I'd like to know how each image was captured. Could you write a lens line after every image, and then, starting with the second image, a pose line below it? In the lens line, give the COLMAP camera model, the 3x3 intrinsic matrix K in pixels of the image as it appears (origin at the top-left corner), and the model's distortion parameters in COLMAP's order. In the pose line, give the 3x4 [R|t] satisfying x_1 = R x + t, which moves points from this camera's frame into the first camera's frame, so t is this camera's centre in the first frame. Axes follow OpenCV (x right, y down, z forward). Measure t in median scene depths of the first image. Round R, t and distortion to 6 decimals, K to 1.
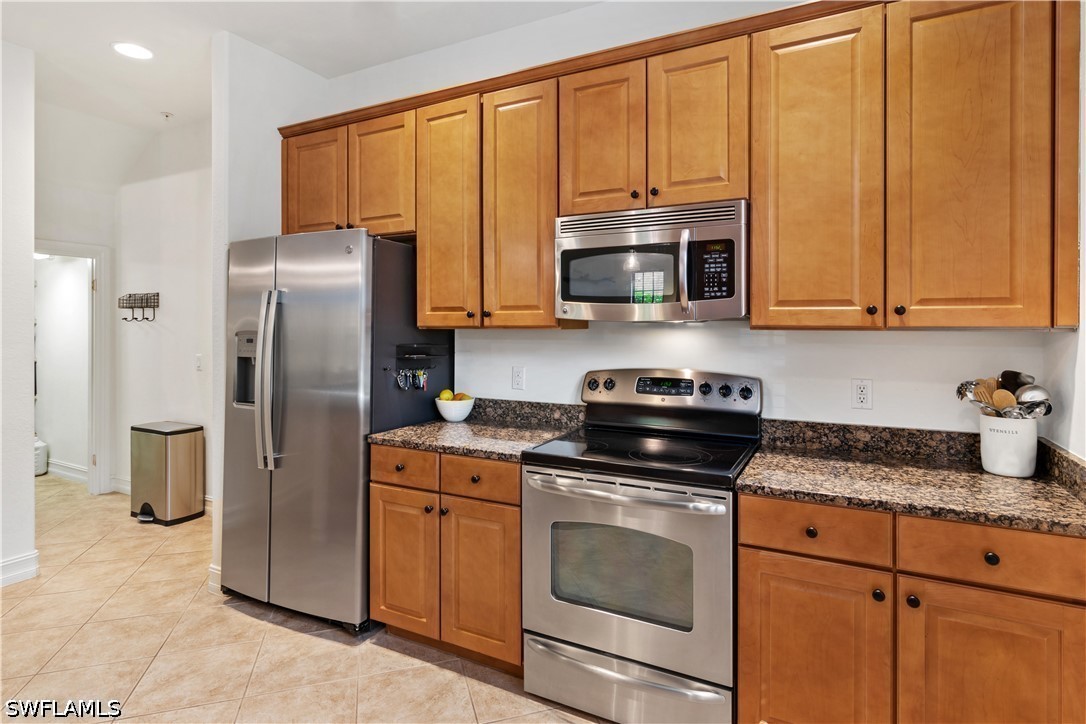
lens RADIAL K [[559.9, 0, 544.9], [0, 559.9, 327.8], [0, 0, 1]] dist [-0.004474, -0.000137]
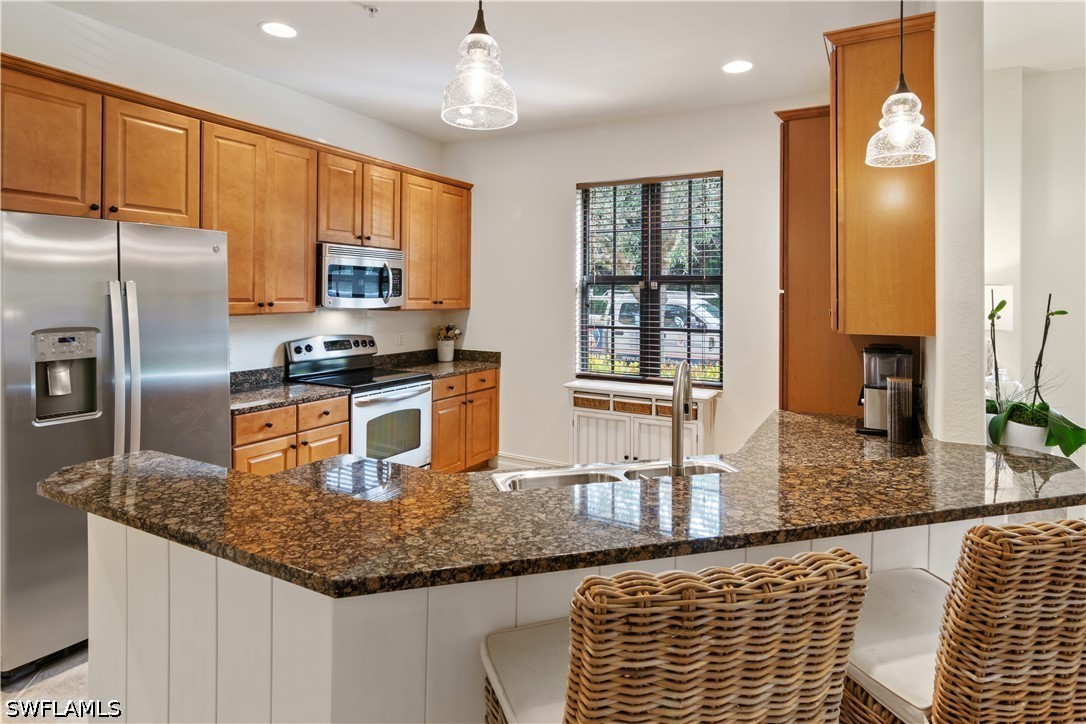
lens RADIAL K [[601.2, 0, 539.9], [0, 601.2, 295.4], [0, 0, 1]] dist [0.006709, 0.001588]
pose [[0.046589, -0.002052, 0.998912, -1.681972], [-0.003635, 0.999991, 0.002224, -0.056510], [-0.998908, -0.003734, 0.046581, 0.320819]]
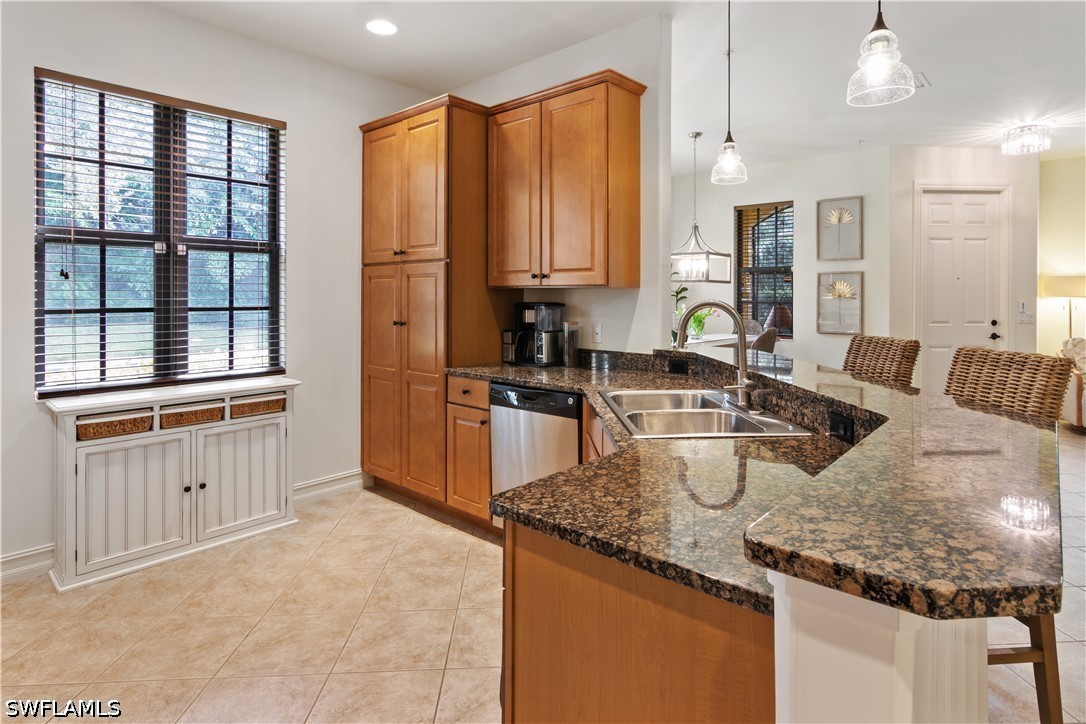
lens RADIAL K [[559.9, 0, 535.7], [0, 559.9, 299.9], [0, 0, 1]] dist [-0.004474, -0.000137]
pose [[-0.964624, -0.009248, 0.263468, -0.849914], [-0.006601, 0.999918, 0.010931, 0.016122], [-0.263548, 0.008805, -0.964606, 1.131276]]
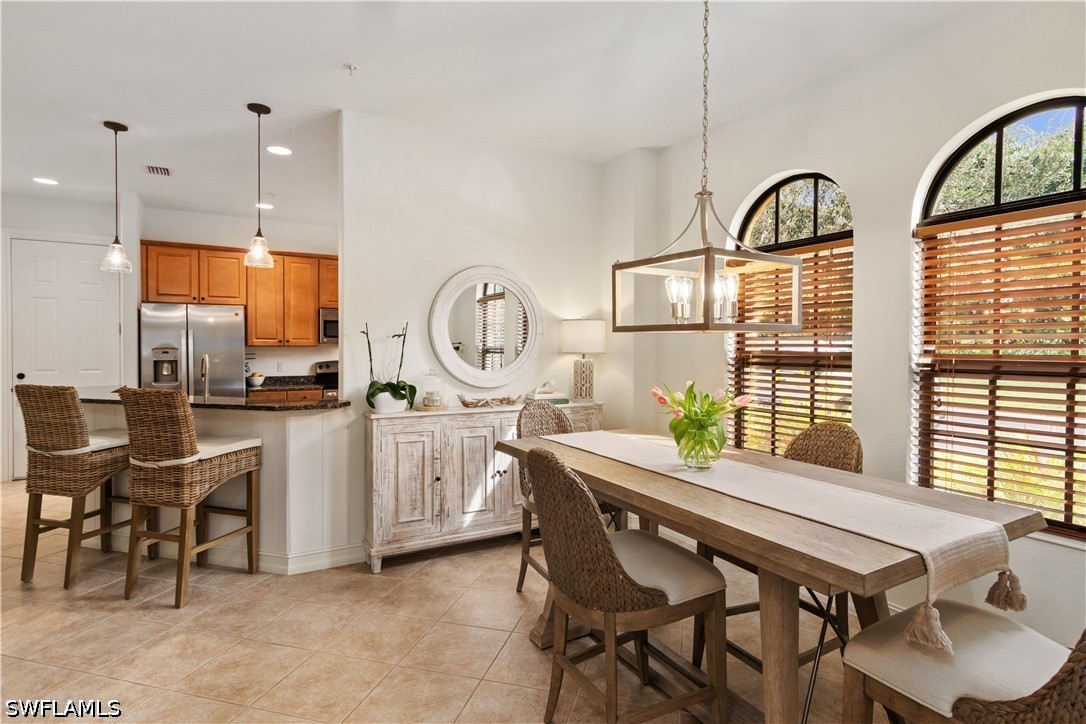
lens RADIAL K [[559.9, 0, 547.4], [0, 559.9, 359.5], [0, 0, 1]] dist [-0.004474, -0.000137]
pose [[0.555074, -0.021540, 0.831522, -1.792401], [-0.001403, 0.999639, 0.026832, -0.011675], [-0.831800, -0.016060, 0.554843, -1.642590]]
